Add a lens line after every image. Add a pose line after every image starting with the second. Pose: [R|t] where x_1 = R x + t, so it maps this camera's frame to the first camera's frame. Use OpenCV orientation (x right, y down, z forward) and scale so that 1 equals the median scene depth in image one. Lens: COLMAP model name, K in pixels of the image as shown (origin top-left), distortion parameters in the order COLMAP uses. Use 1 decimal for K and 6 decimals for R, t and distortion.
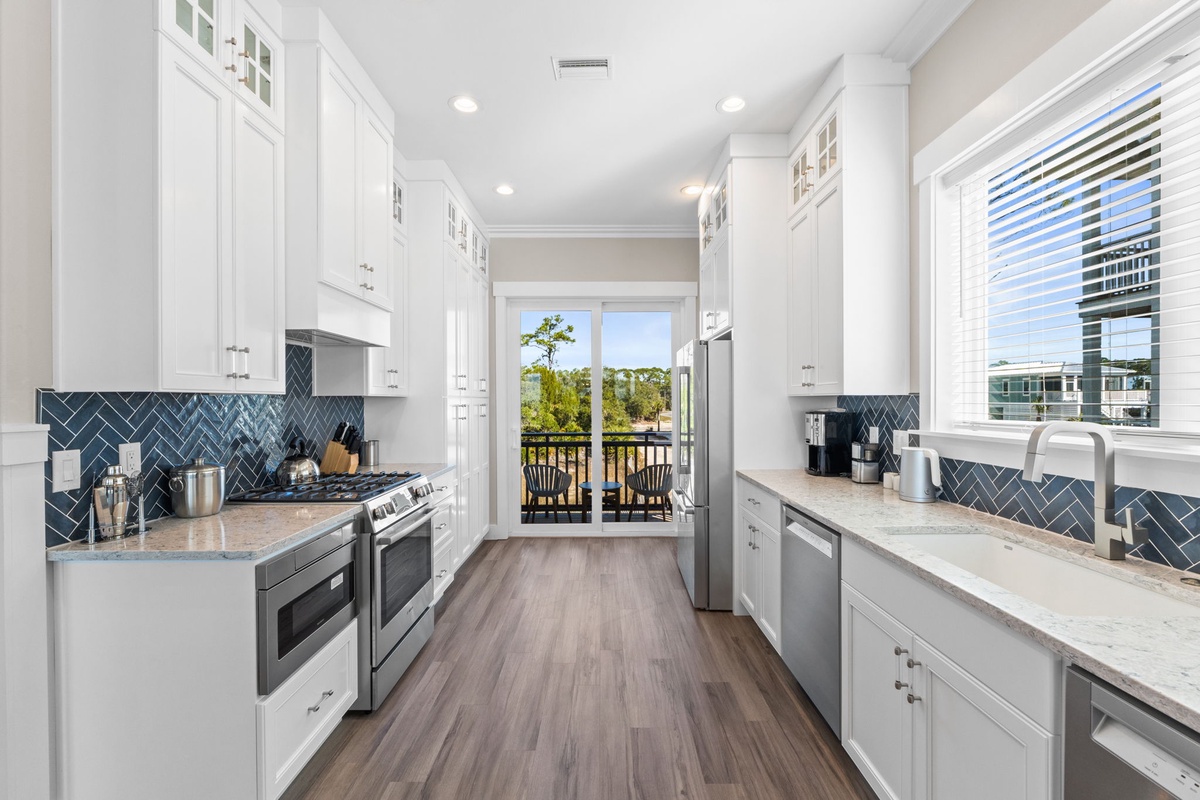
lens RADIAL K [[516.3, 0, 605.8], [0, 516.3, 404.5], [0, 0, 1]] dist [-0.003689, 0.002027]
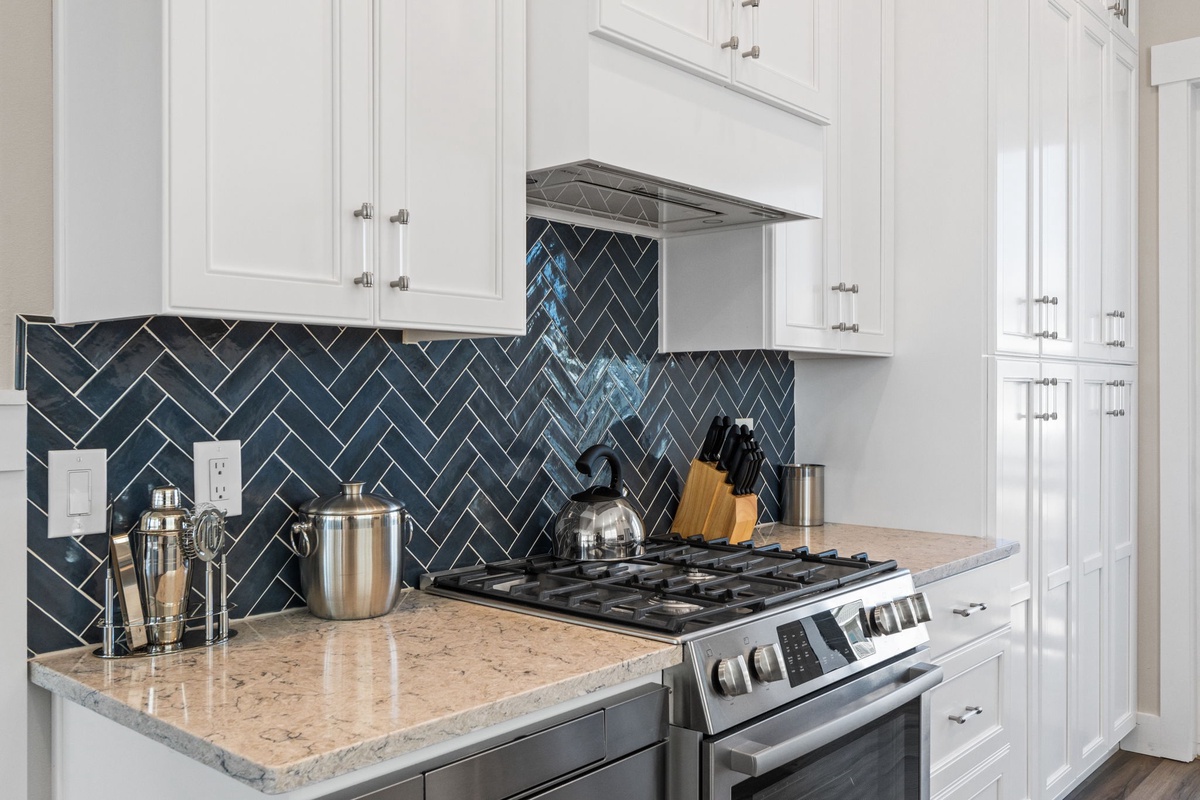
lens RADIAL K [[1053.4, 0, 603.4], [0, 1053.4, 387.8], [0, 0, 1]] dist [0.015277, -0.020663]
pose [[0.753080, 0.004621, -0.657913, -0.037814], [-0.010211, 0.999937, -0.004664, 0.021281], [0.657850, 0.010230, 0.753079, 0.381513]]
